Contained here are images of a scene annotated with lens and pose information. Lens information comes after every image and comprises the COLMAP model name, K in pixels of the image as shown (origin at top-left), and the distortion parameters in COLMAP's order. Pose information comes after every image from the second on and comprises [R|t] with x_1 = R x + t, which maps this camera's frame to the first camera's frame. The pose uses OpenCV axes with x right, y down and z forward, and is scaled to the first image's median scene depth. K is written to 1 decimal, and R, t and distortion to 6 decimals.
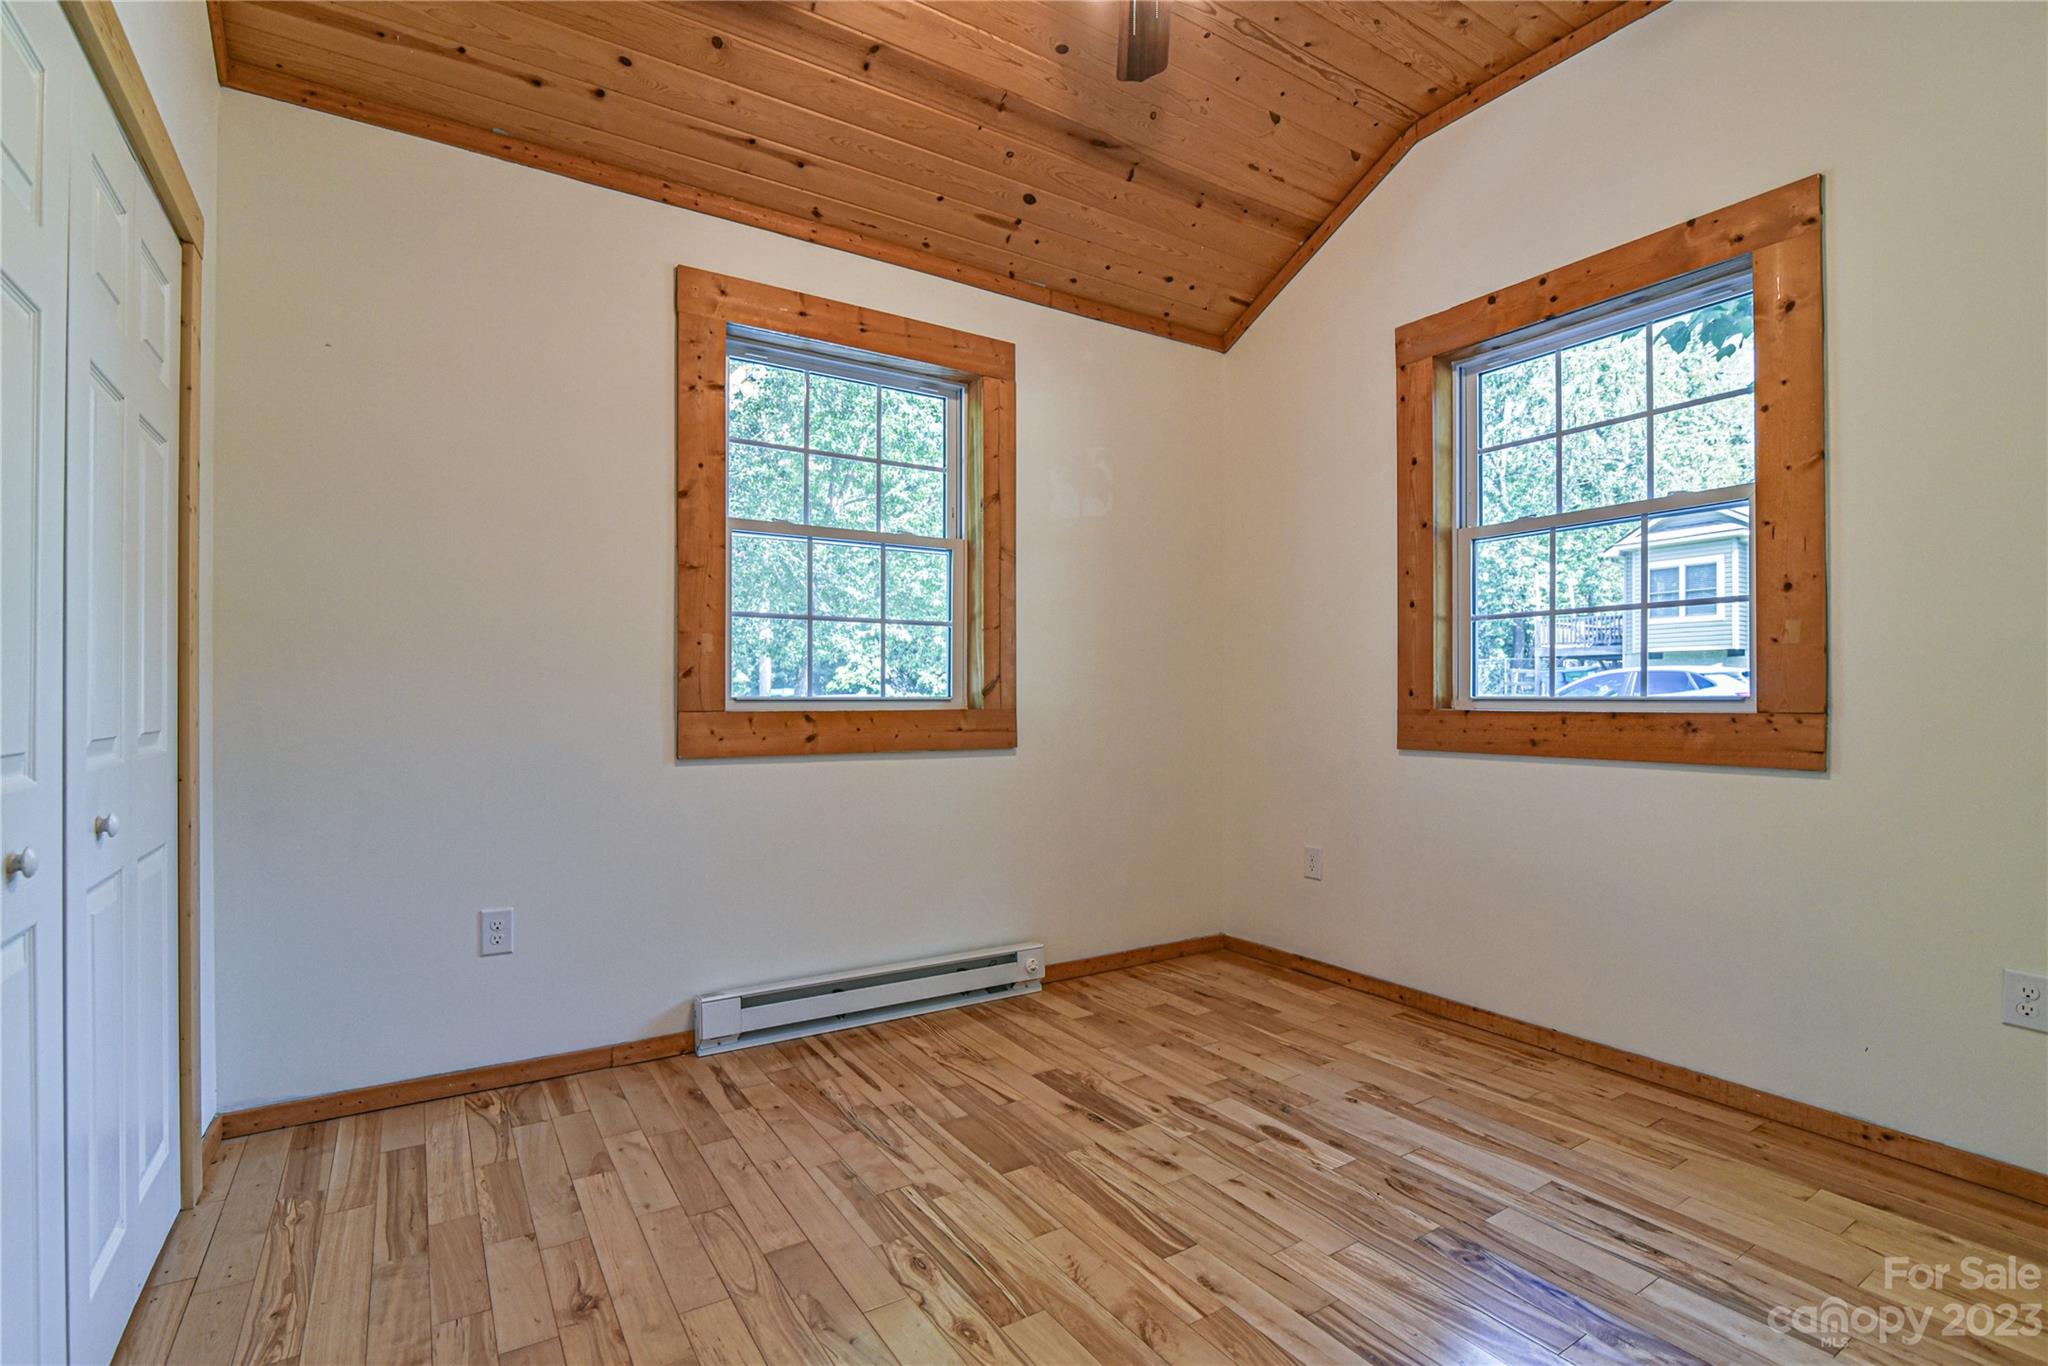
lens RADIAL K [[950.6, 0, 1052.6], [0, 950.6, 696.3], [0, 0, 1]] dist [-0.016557, 0.000070]
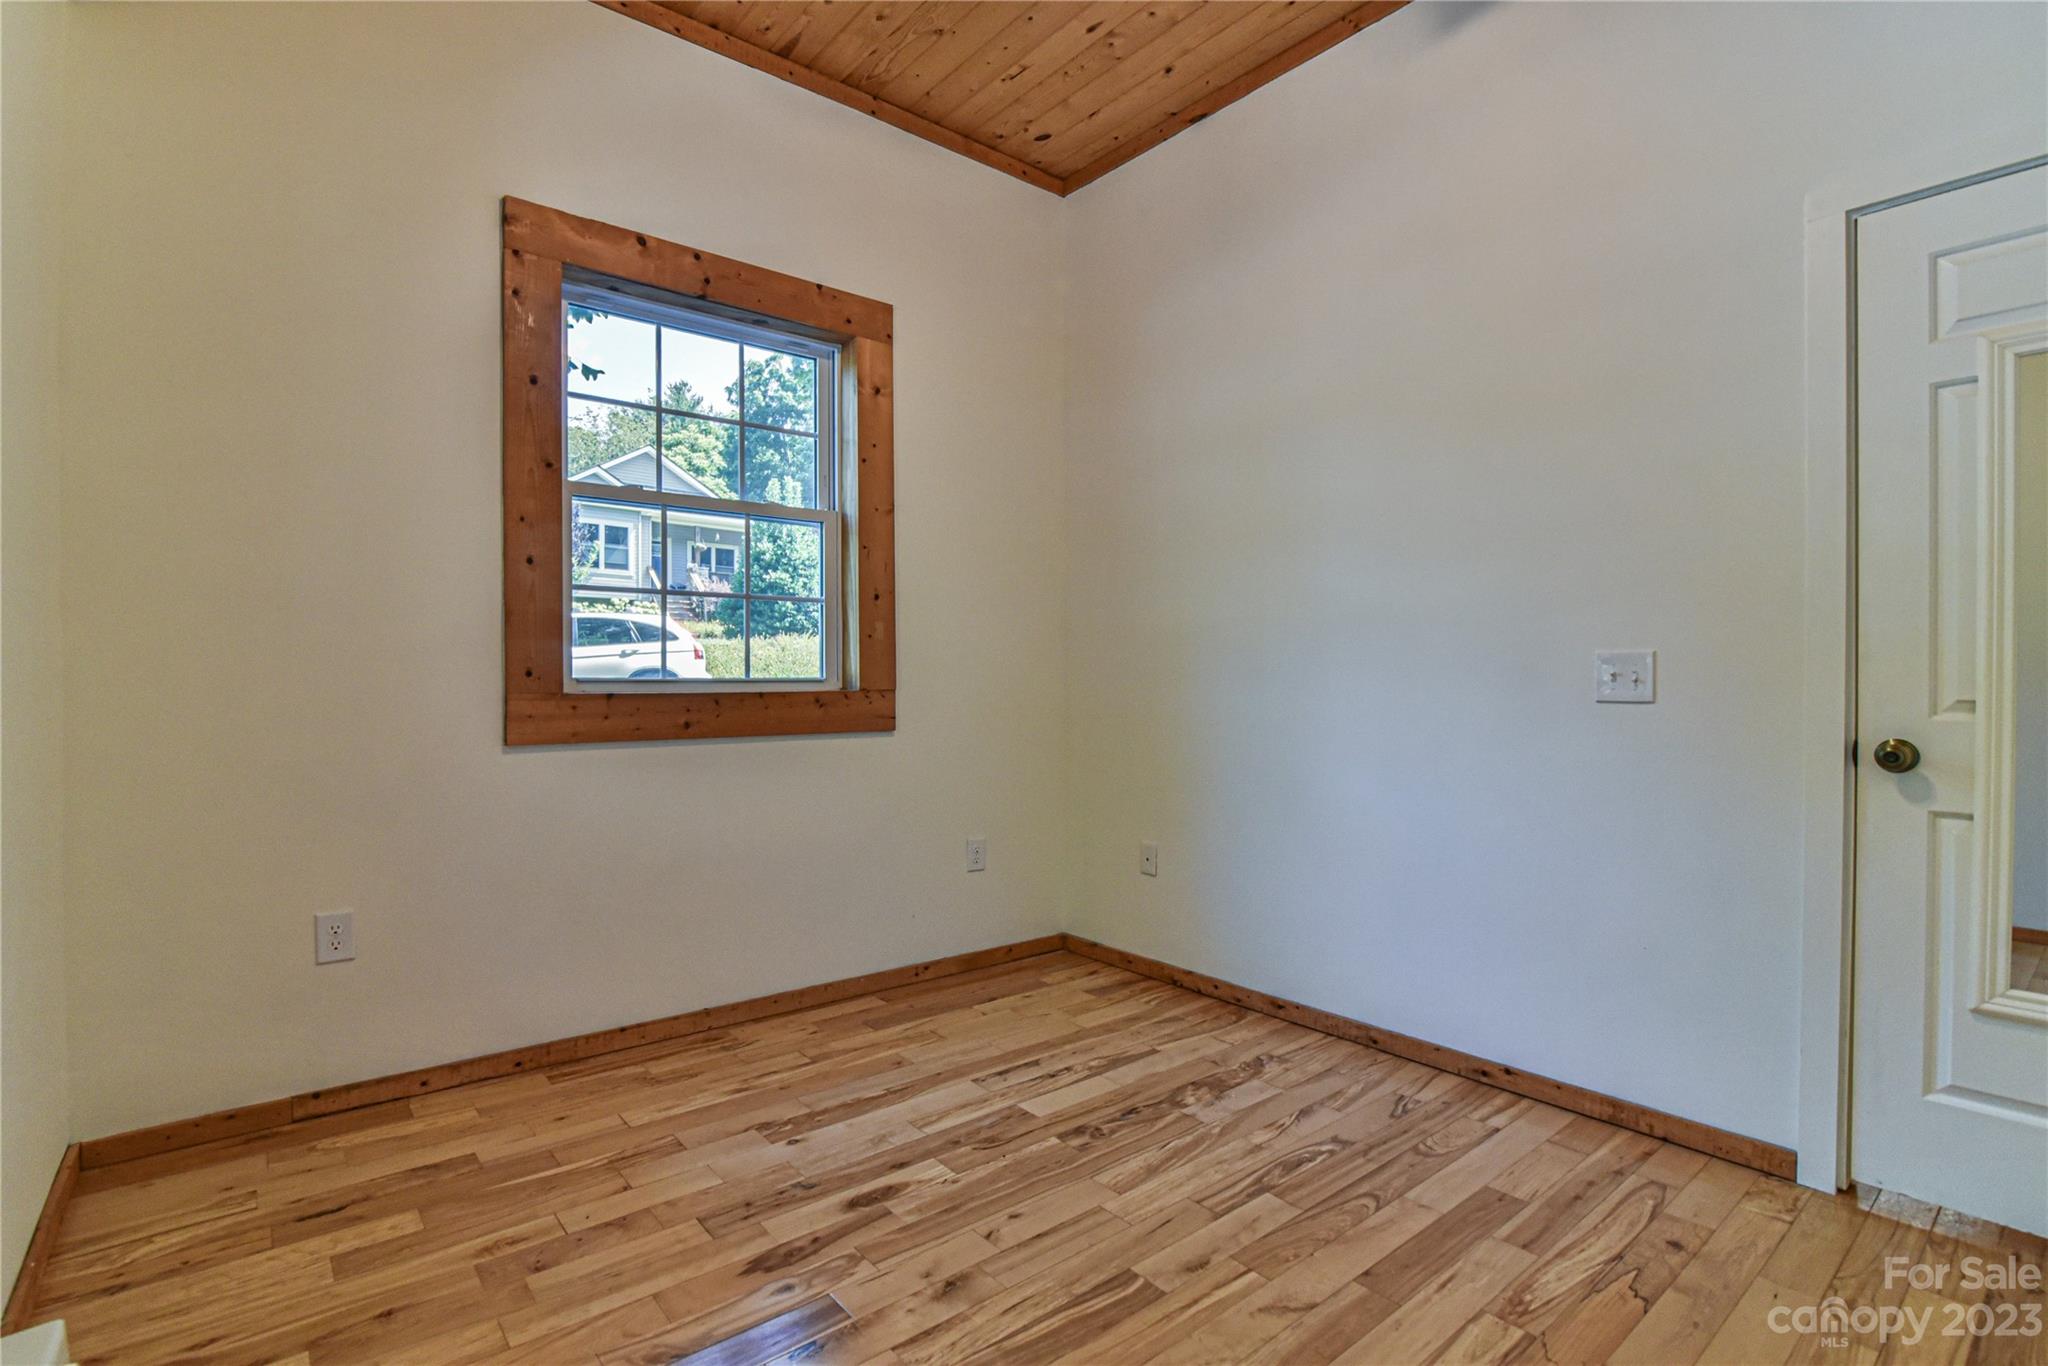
lens RADIAL K [[950.6, 0, 953.6], [0, 950.6, 686.1], [0, 0, 1]] dist [-0.016557, 0.000070]
pose [[-0.059422, -0.007105, 0.998208, -0.528231], [-0.000716, 0.999975, 0.007075, 0.001889], [-0.998233, -0.000294, -0.059425, 0.857606]]
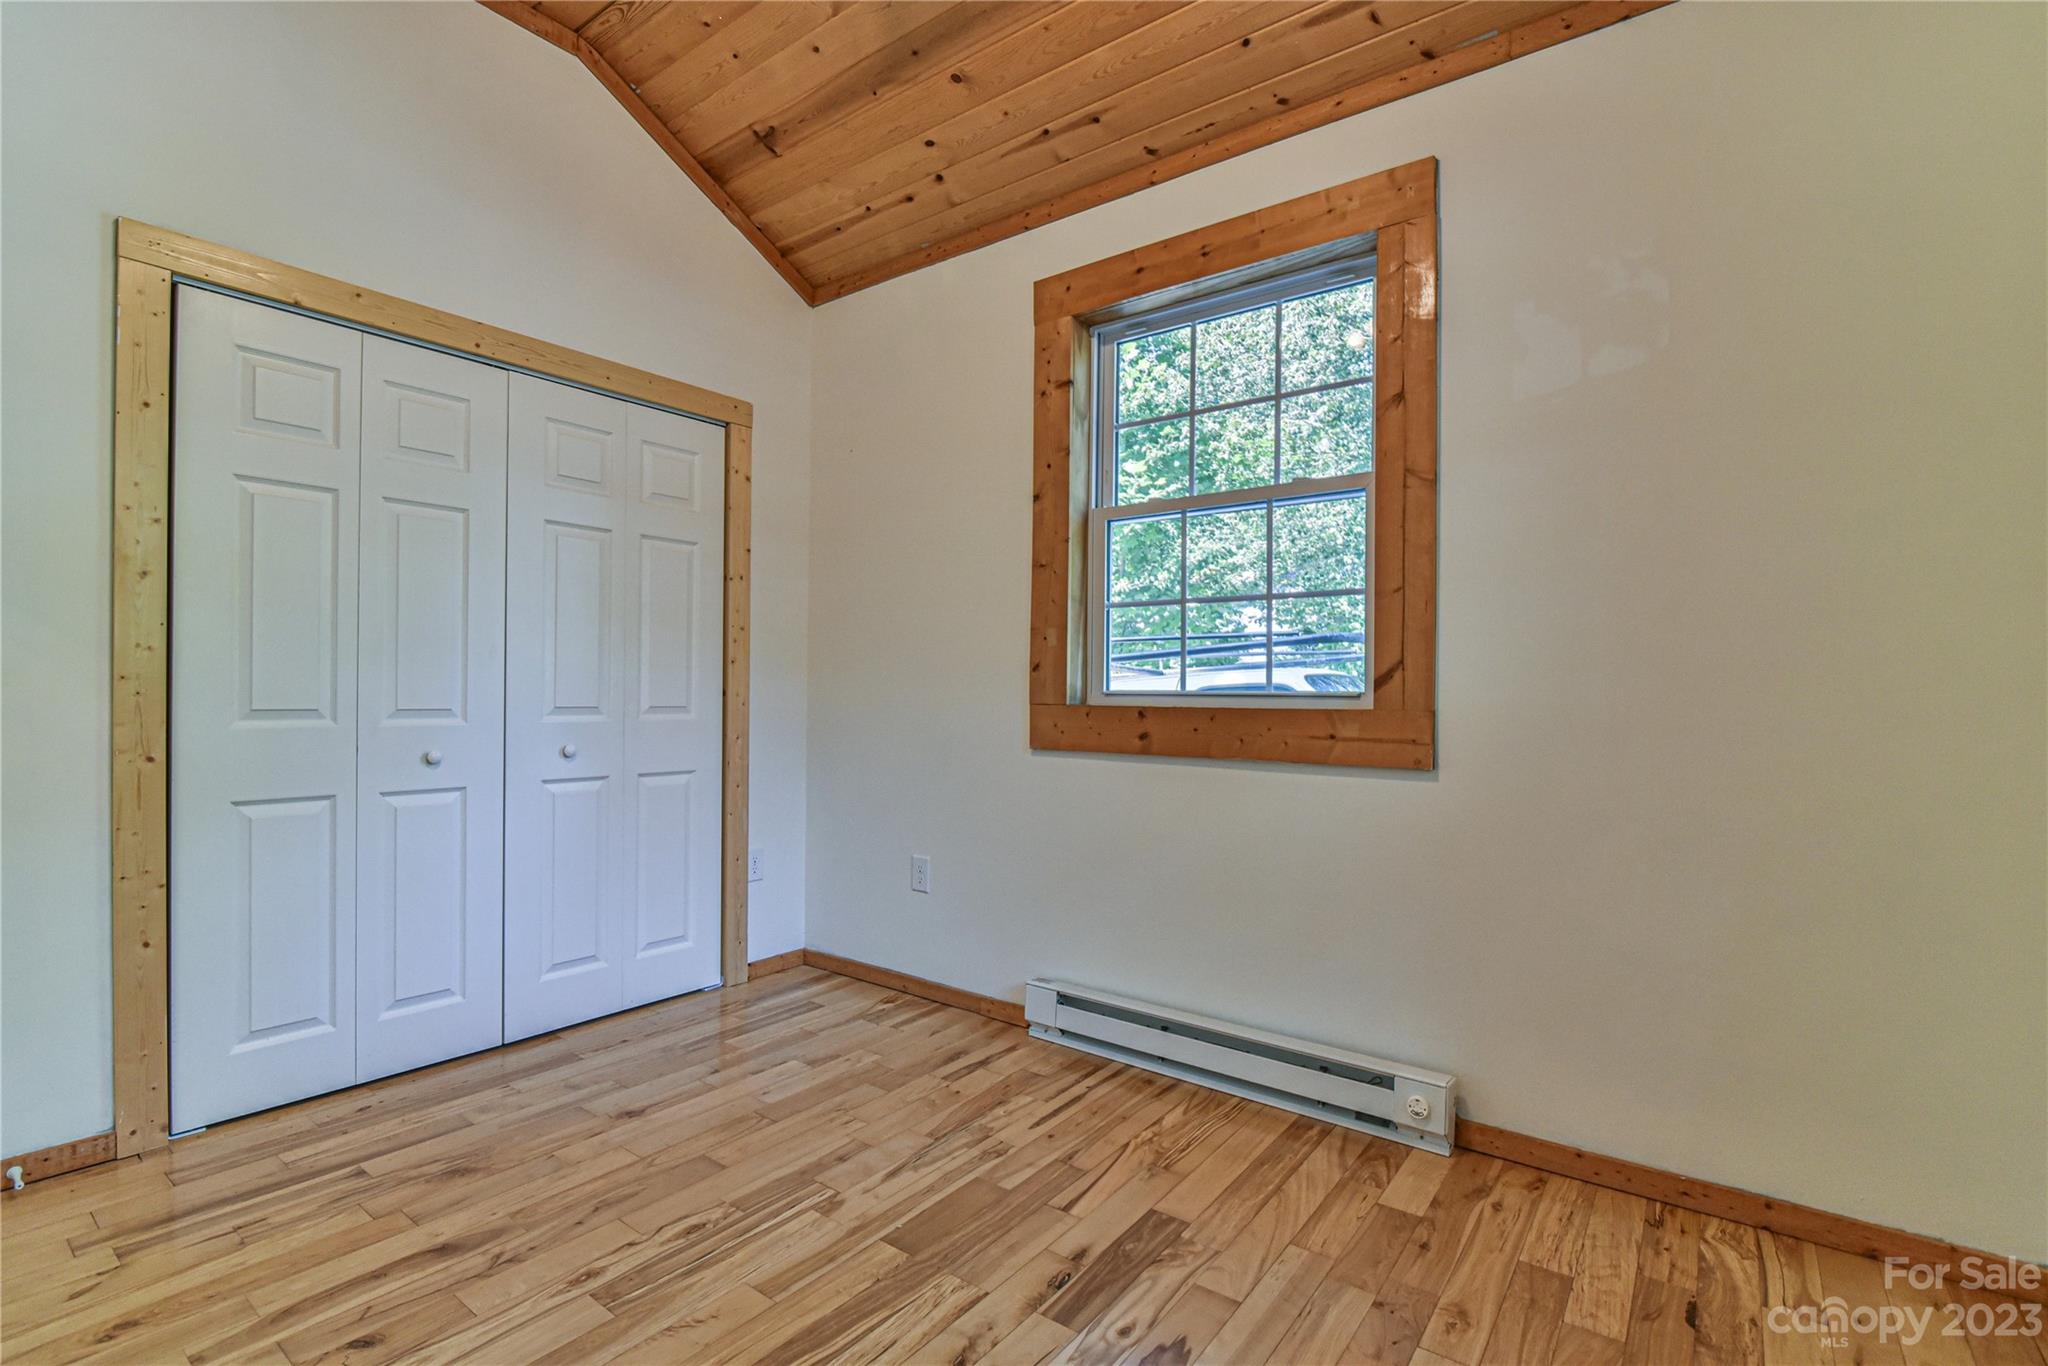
lens RADIAL K [[950.6, 0, 961.3], [0, 950.6, 689.3], [0, 0, 1]] dist [-0.016557, 0.000070]
pose [[0.302520, 0.001909, -0.953141, 0.638737], [-0.005506, 0.999985, 0.000255, 0.000155], [0.953127, 0.005171, 0.302526, 0.649817]]
